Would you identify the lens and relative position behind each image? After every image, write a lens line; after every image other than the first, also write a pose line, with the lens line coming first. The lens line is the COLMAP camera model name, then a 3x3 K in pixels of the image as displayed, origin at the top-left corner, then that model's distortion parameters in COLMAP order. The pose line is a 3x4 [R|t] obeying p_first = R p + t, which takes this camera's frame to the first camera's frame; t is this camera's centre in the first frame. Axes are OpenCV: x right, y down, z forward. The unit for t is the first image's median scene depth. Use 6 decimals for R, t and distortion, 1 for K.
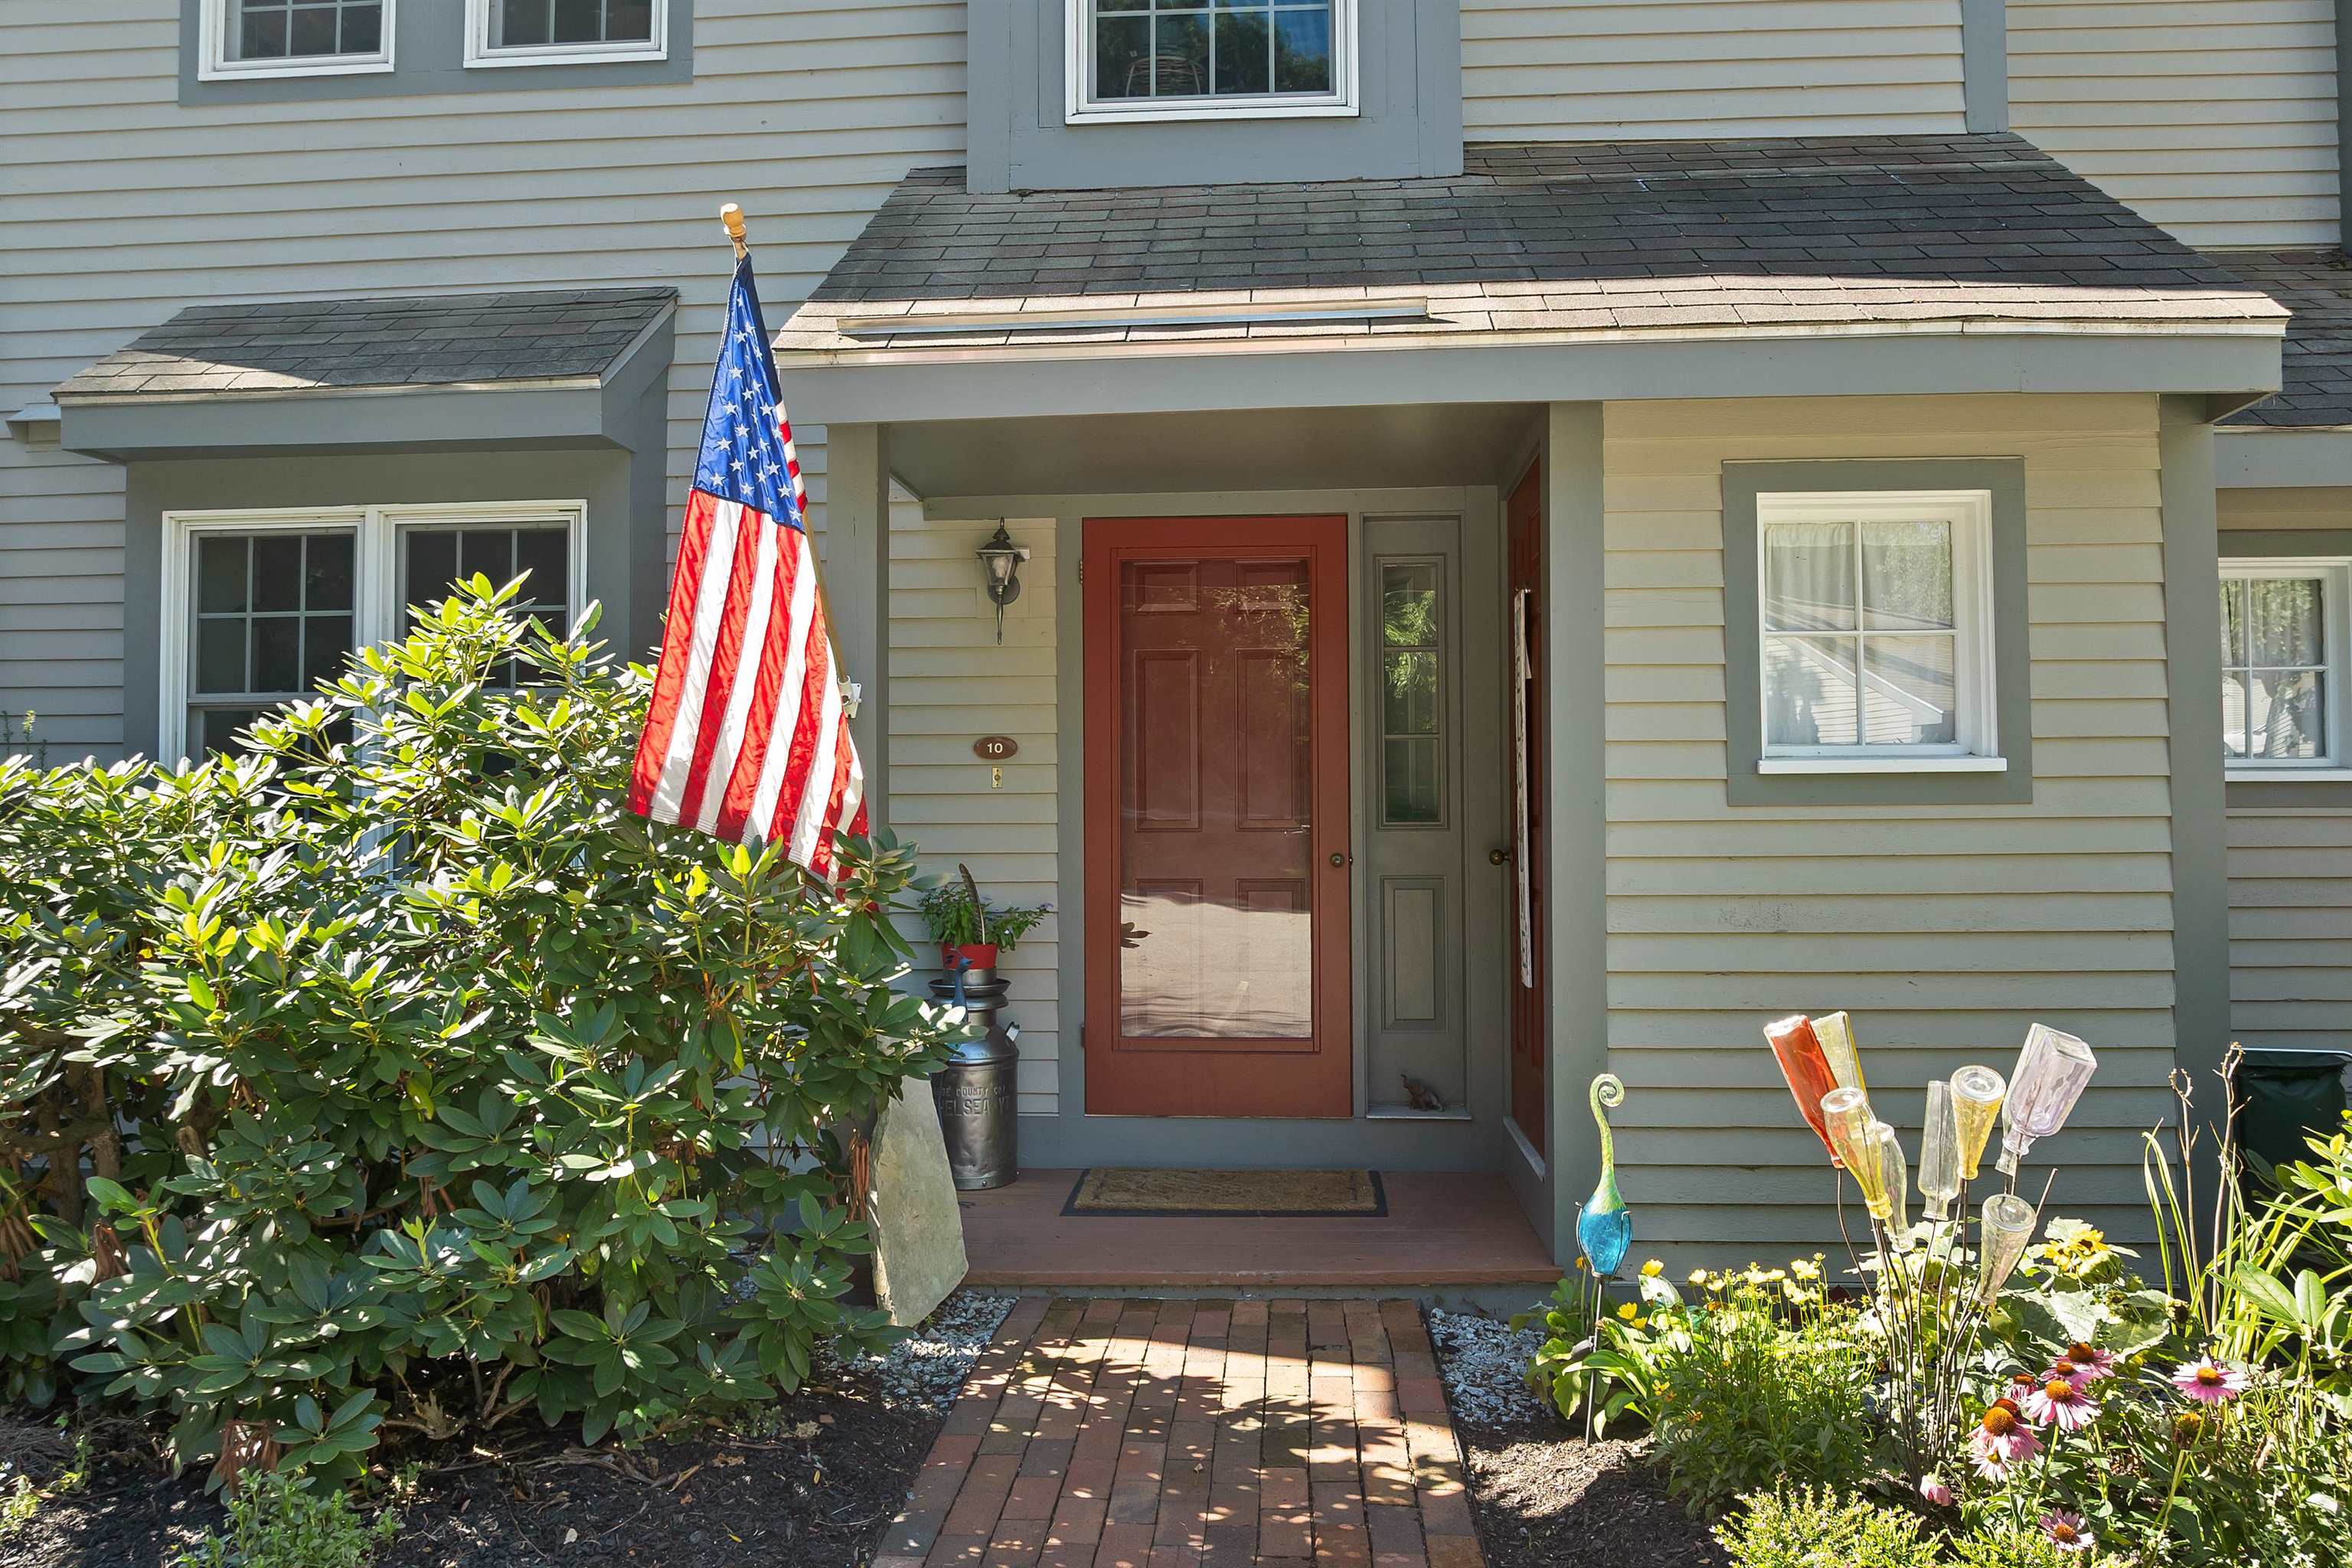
lens RADIAL K [[1692.1, 0, 1173.3], [0, 1692.1, 792.9], [0, 0, 1]] dist [-0.036353, -0.003341]
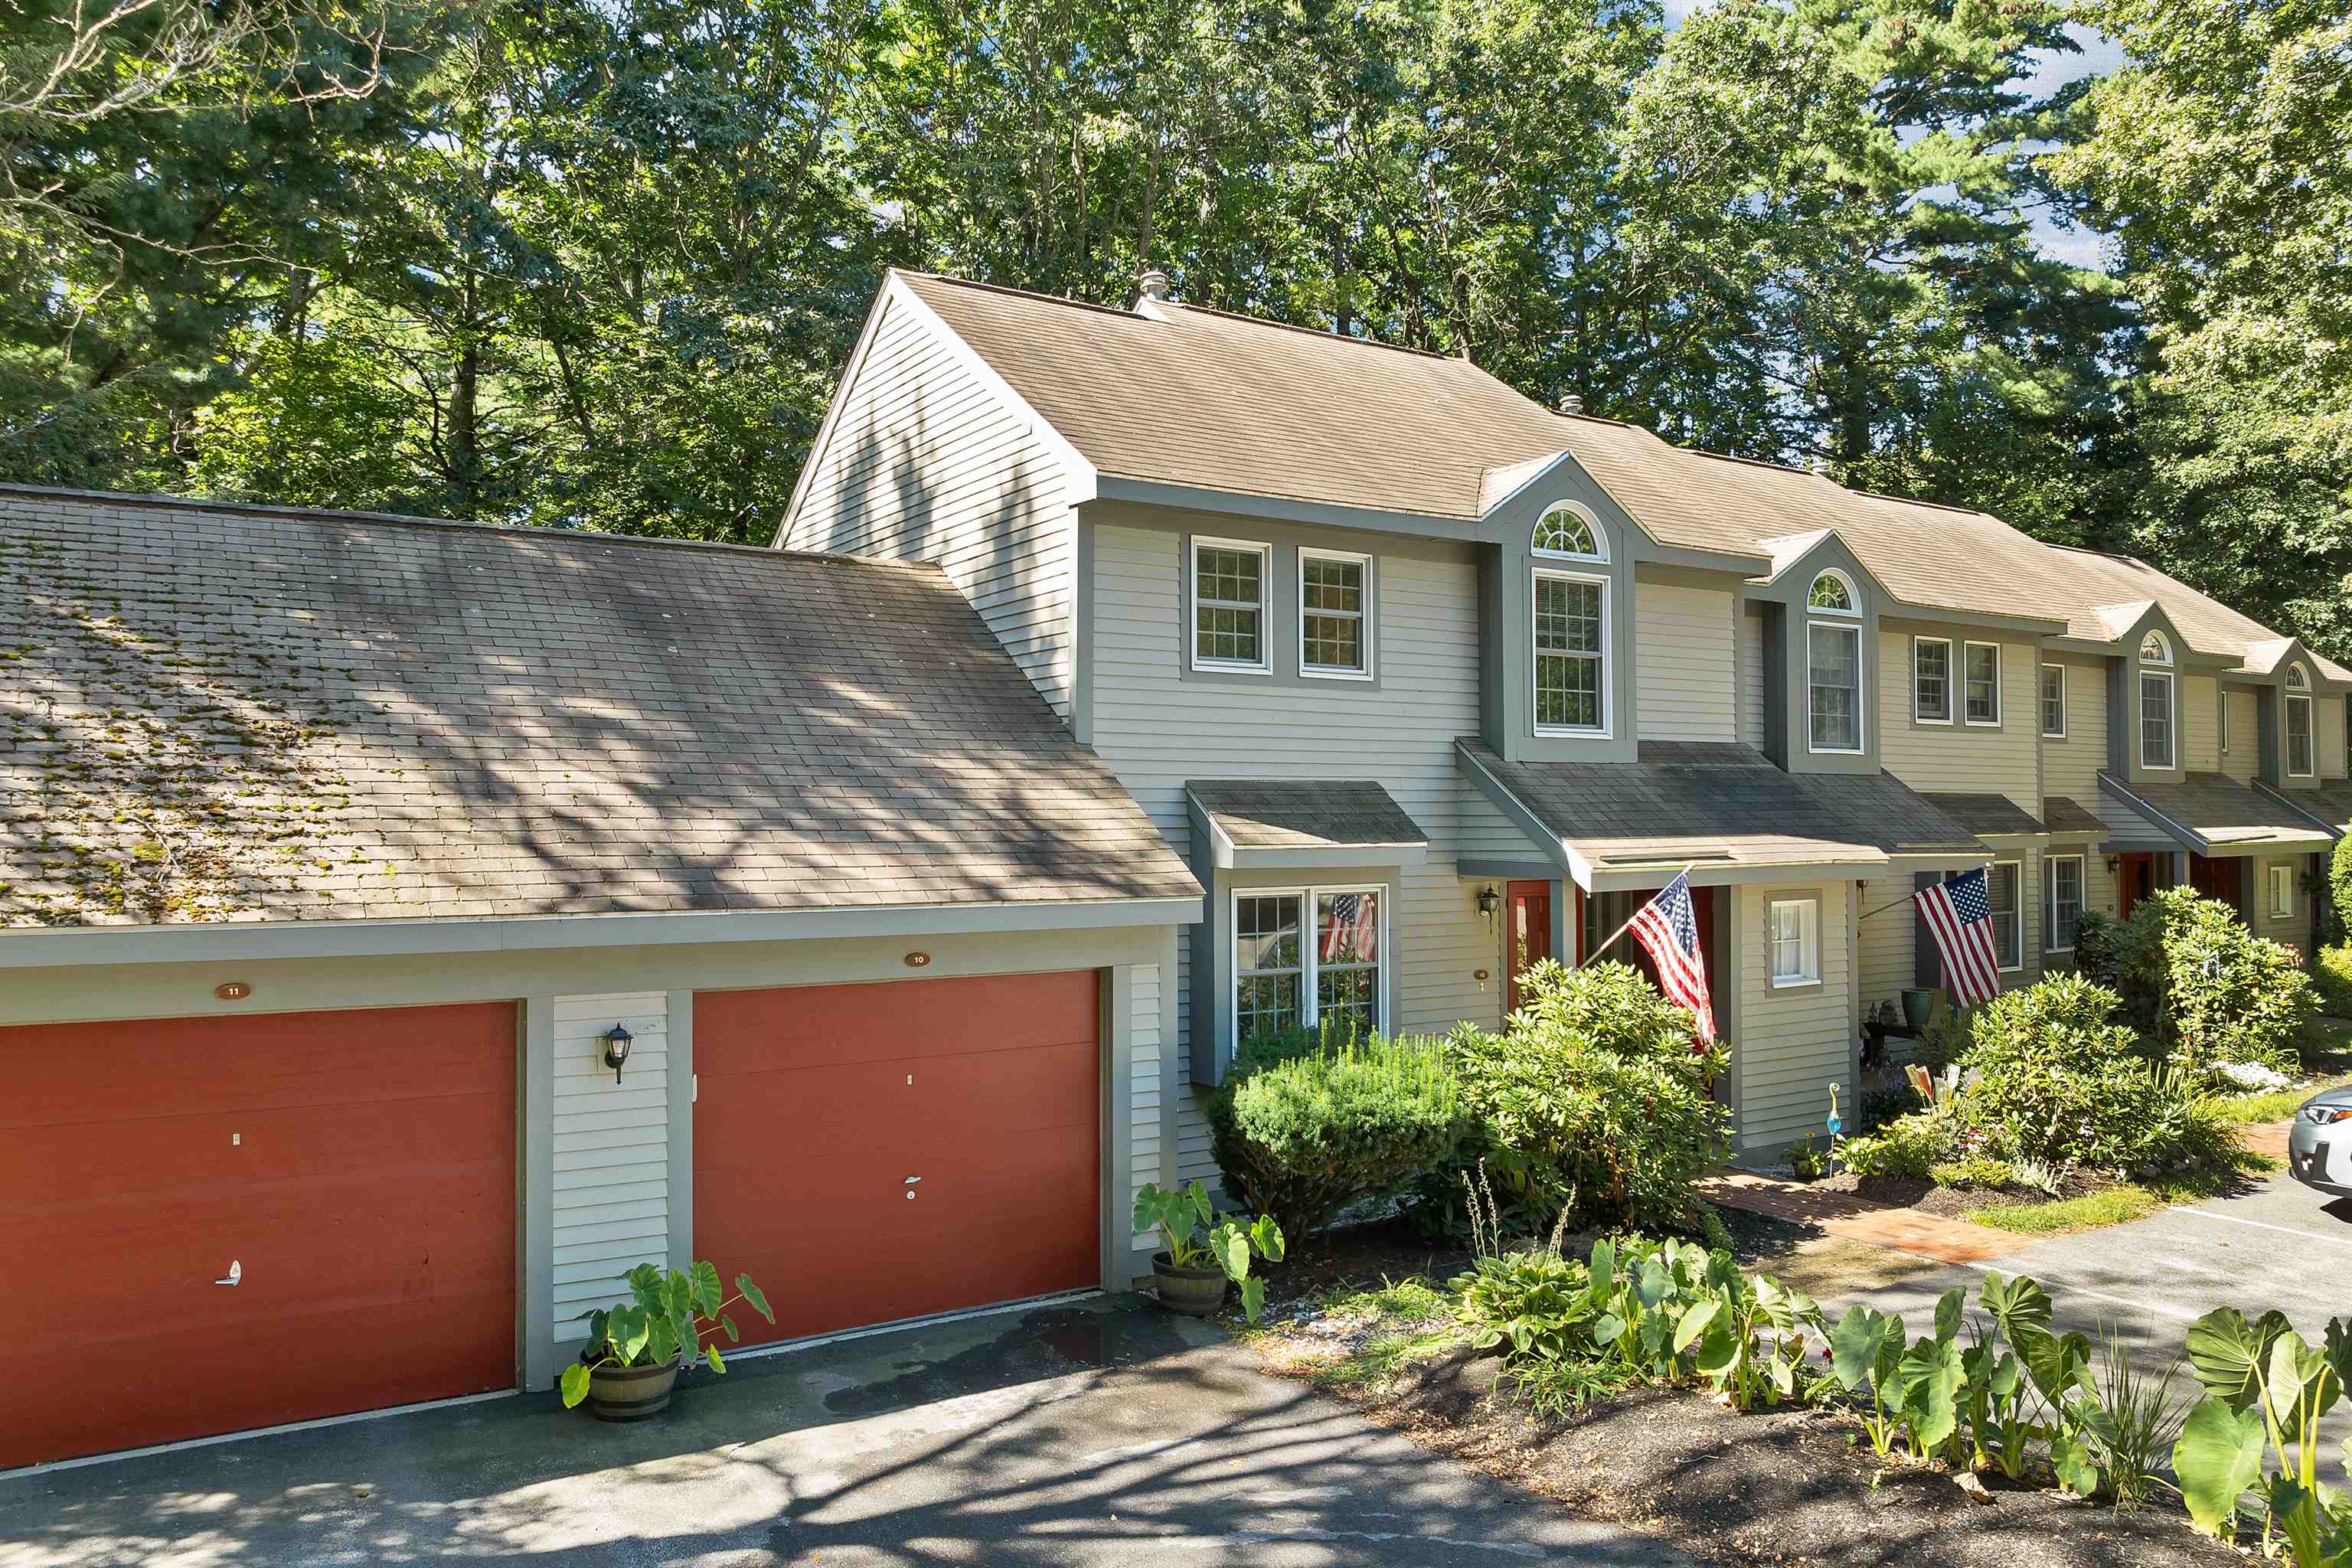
lens RADIAL K [[1692.1, 0, 1173.3], [0, 1692.1, 792.9], [0, 0, 1]] dist [-0.036353, -0.003341]
pose [[0.807455, 0.016216, 0.589707, -1.997626], [-0.010515, 0.999859, -0.013096, -0.264740], [-0.589836, 0.004374, 0.807511, -0.754451]]
